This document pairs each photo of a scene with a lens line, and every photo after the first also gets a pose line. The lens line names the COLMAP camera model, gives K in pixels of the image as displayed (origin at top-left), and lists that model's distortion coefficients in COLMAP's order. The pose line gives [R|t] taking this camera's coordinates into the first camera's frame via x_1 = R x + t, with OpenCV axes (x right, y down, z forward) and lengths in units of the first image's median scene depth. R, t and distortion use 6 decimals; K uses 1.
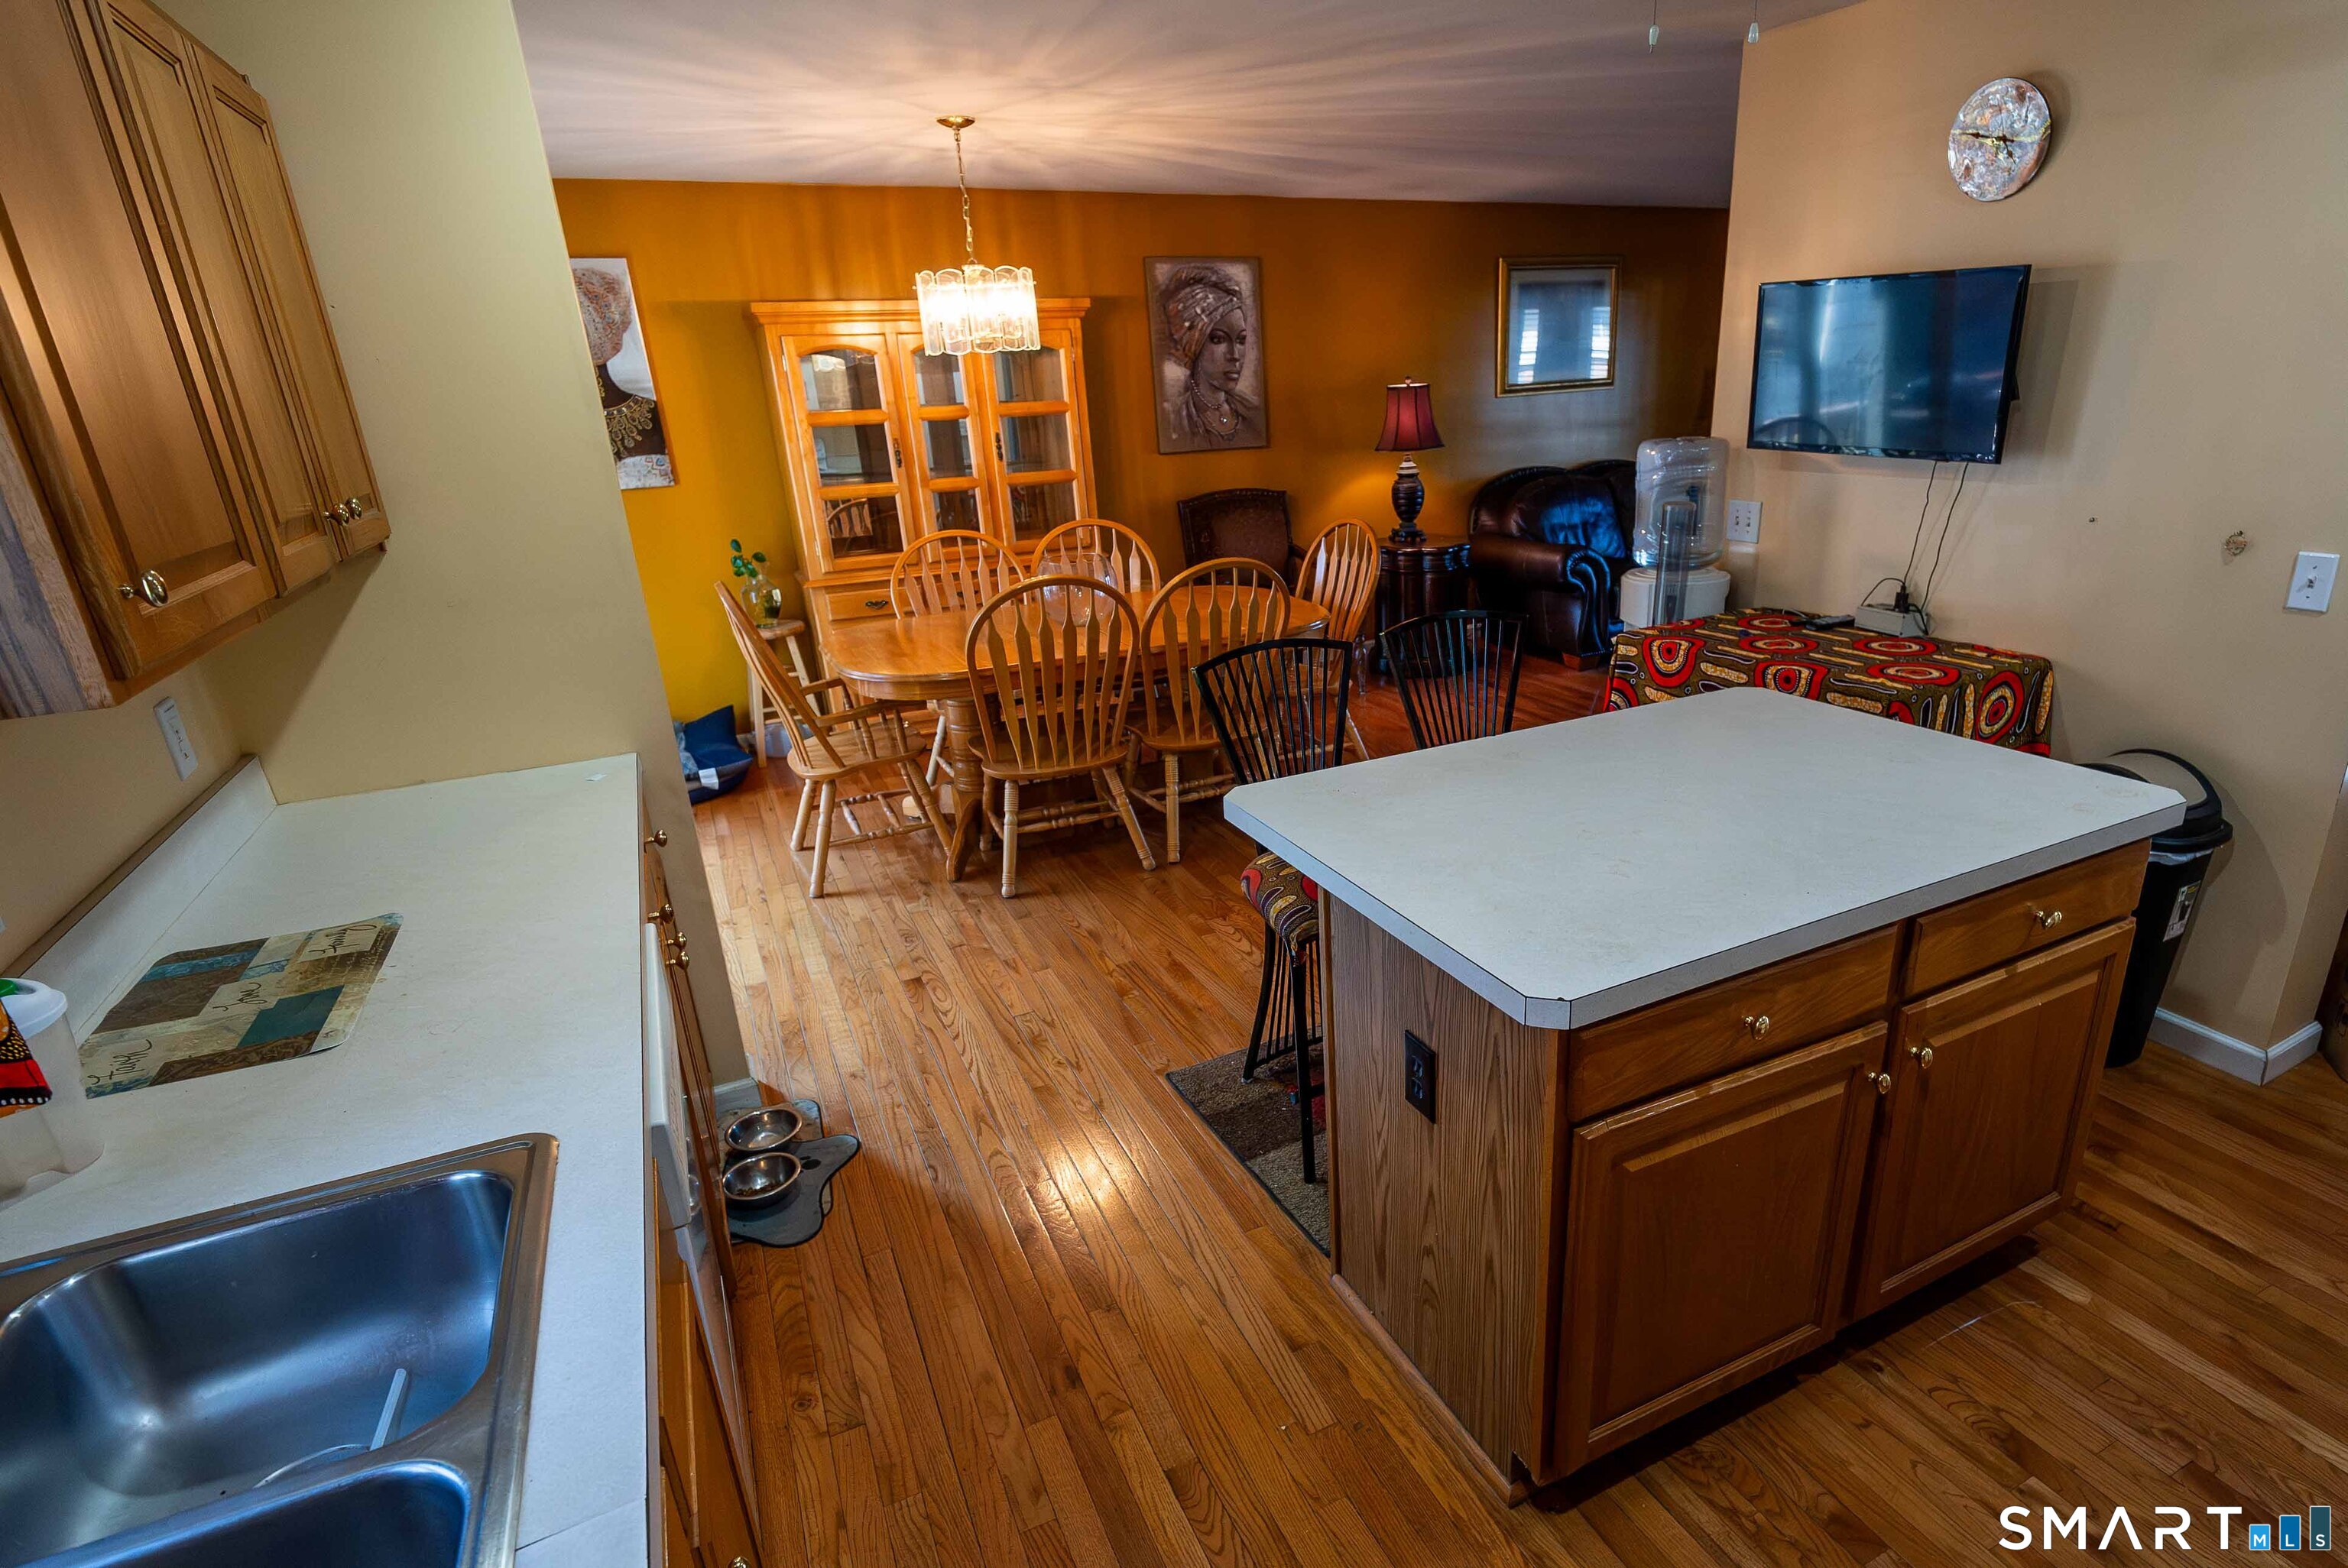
lens RADIAL K [[1200.2, 0, 1290.6], [0, 1200.2, 835.4], [0, 0, 1]] dist [0.005128, -0.000285]
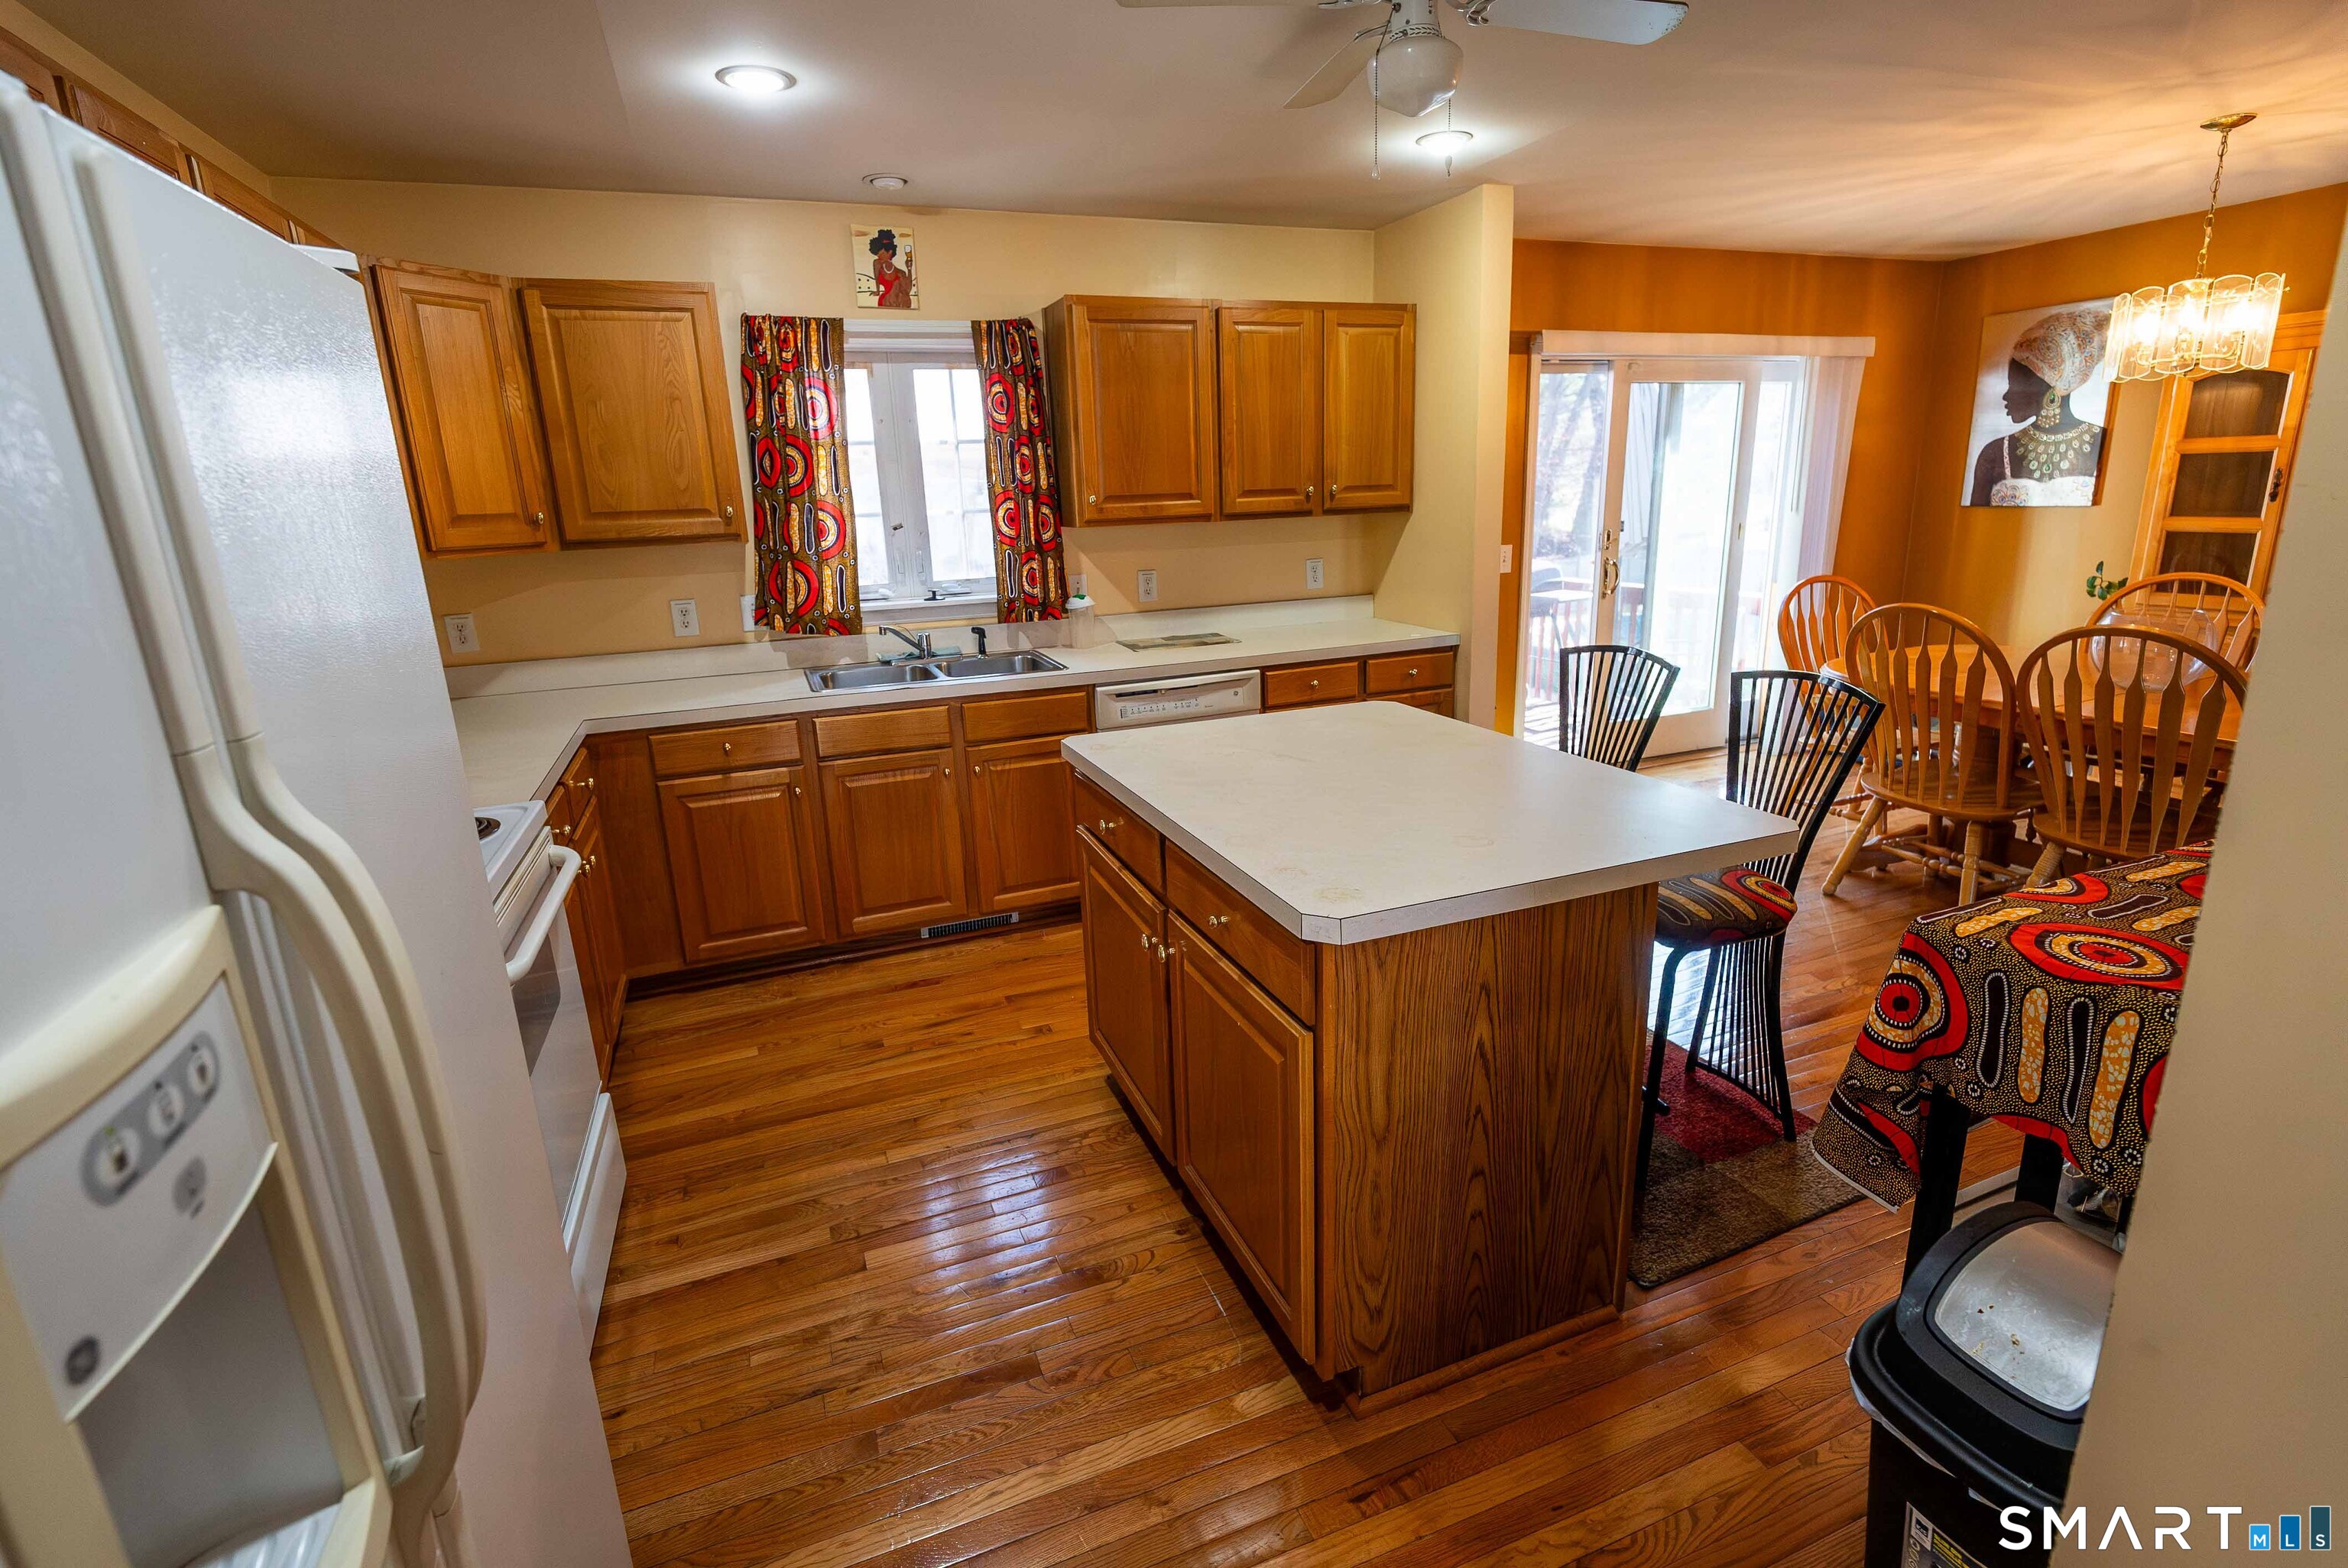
lens RADIAL K [[1106.0, 0, 1183.1], [0, 1106.0, 783.3], [0, 0, 1]] dist [-0.002490, -0.001148]
pose [[-0.091453, 0.299553, -0.949686, 0.476346], [-0.318283, 0.894864, 0.312911, -0.105819], [0.943574, 0.330886, 0.013505, 0.273598]]
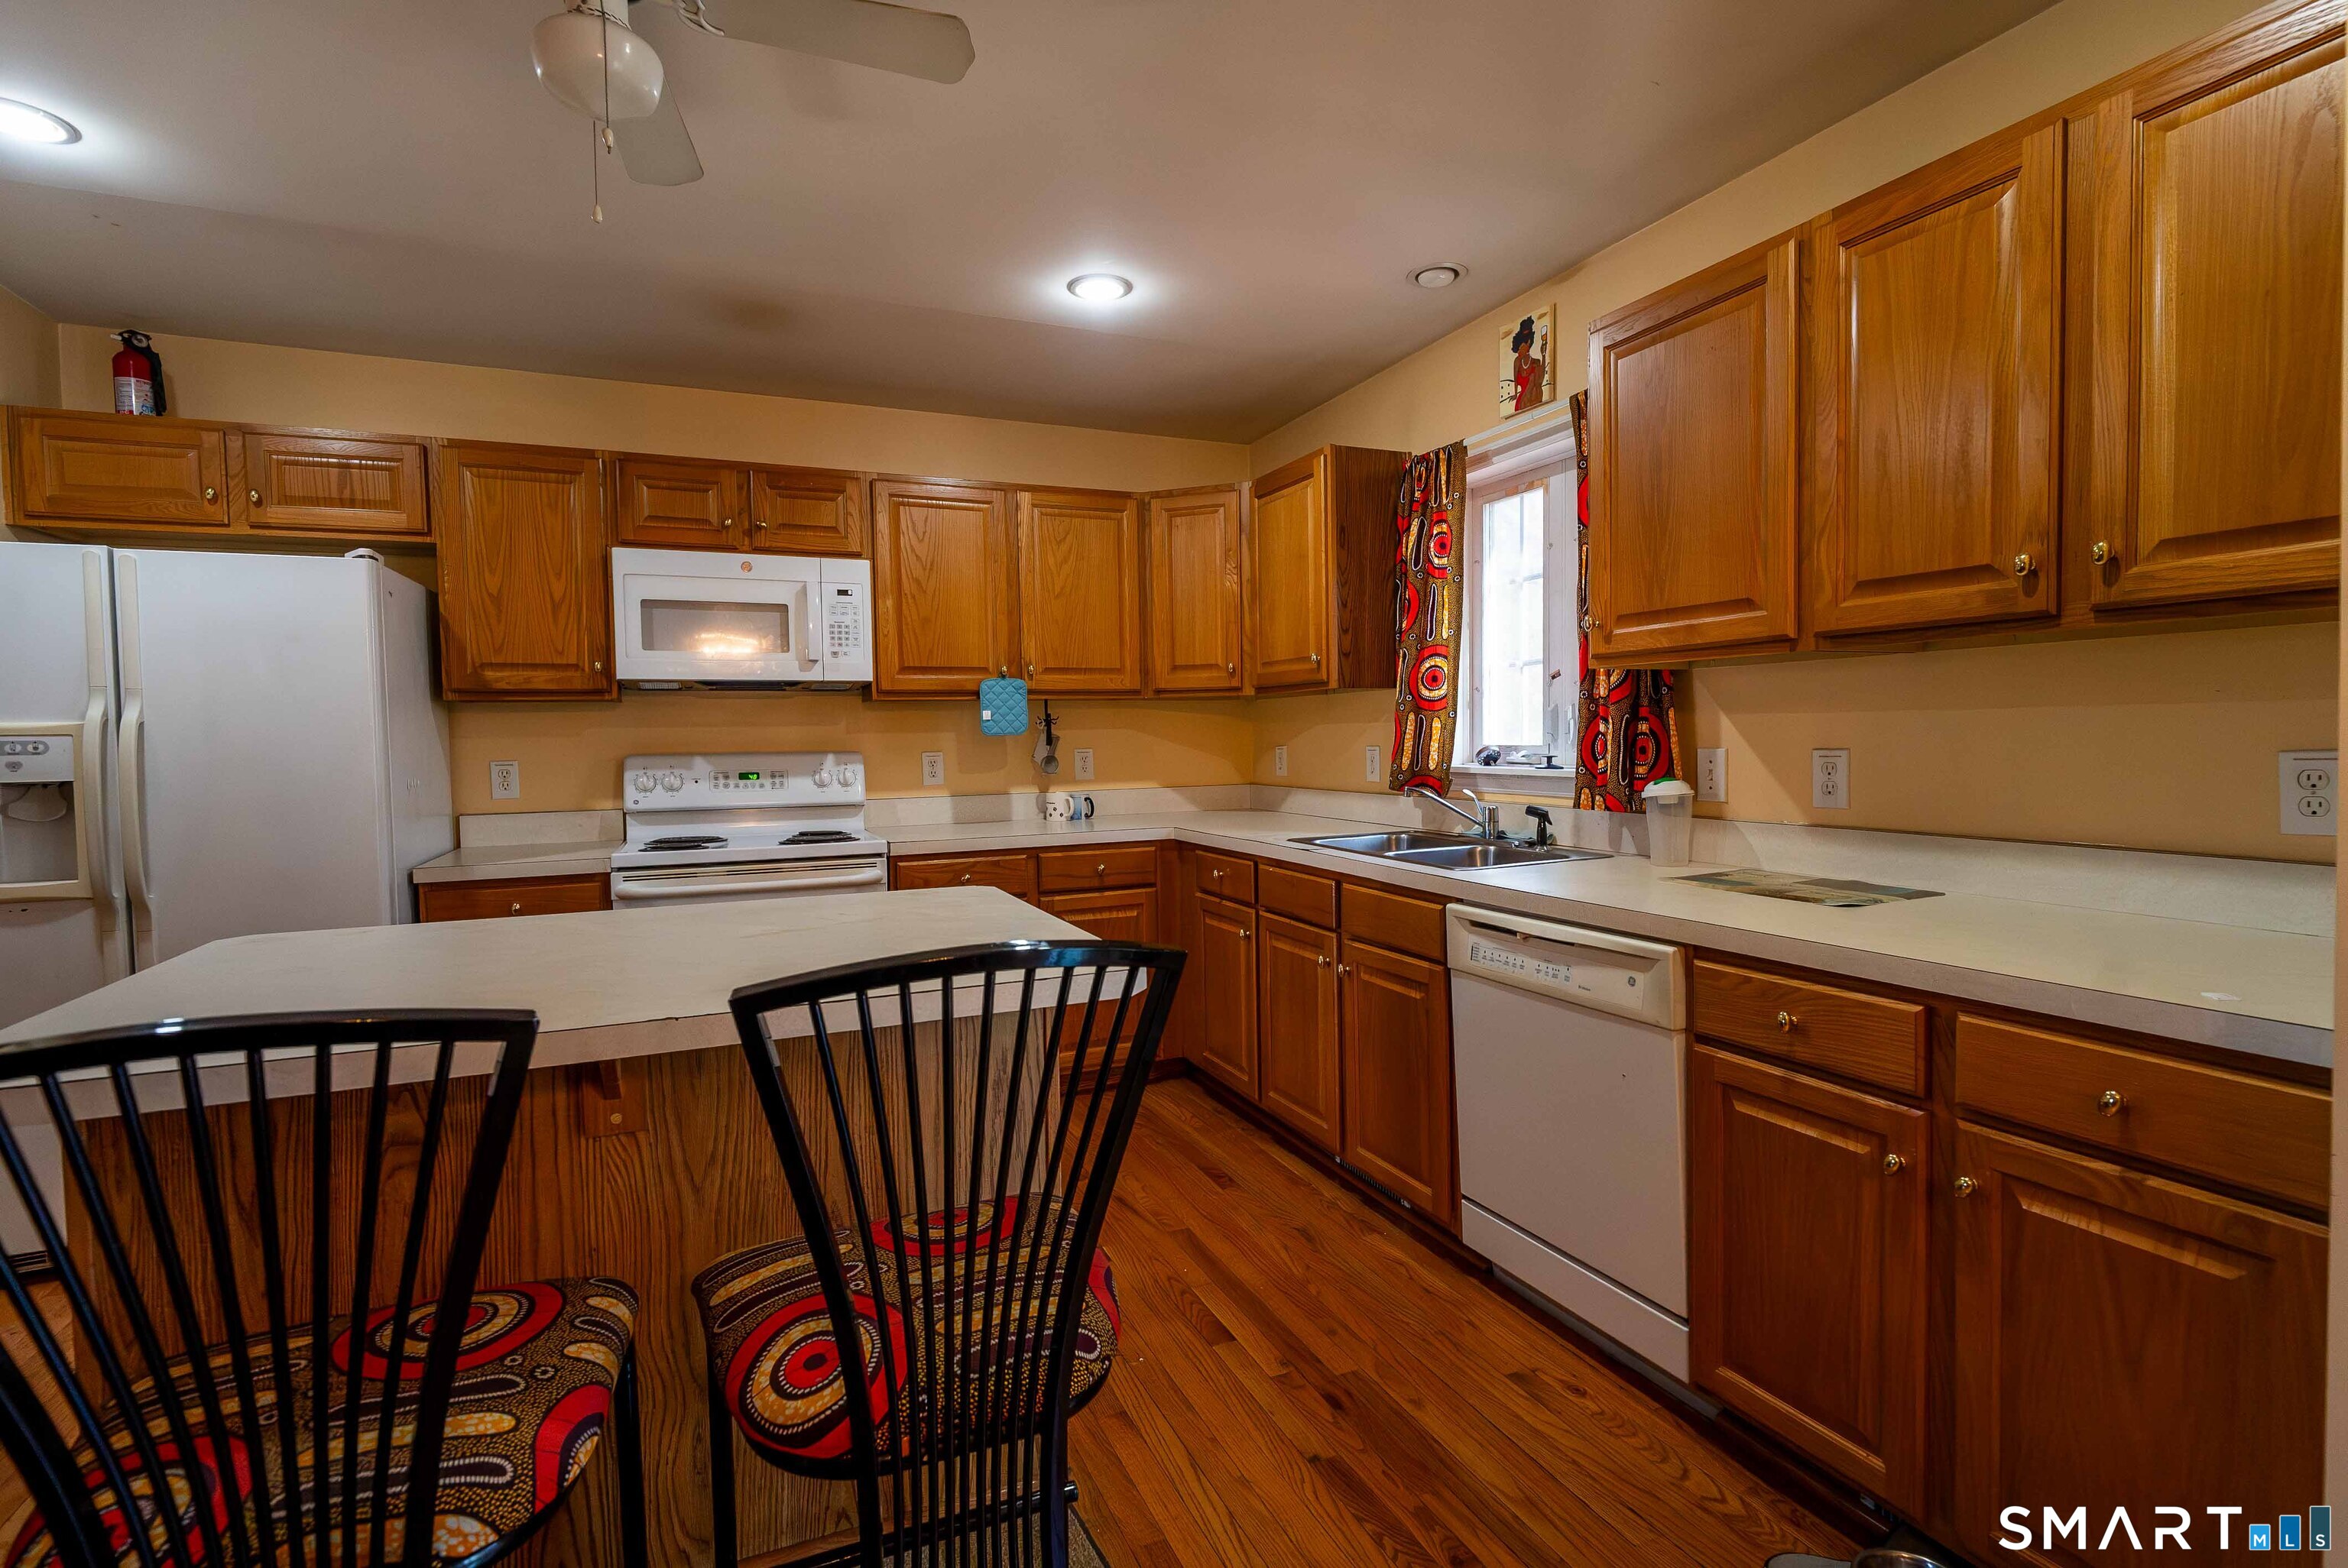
lens RADIAL K [[1077.9, 0, 1183.1], [0, 1077.9, 777.9], [0, 0, 1]] dist [0.001026, -0.007962]
pose [[-0.997292, 0.051052, 0.052939, -0.043839], [0.067733, 0.918038, 0.390665, -0.146653], [-0.028656, 0.393193, -0.919009, 0.562604]]
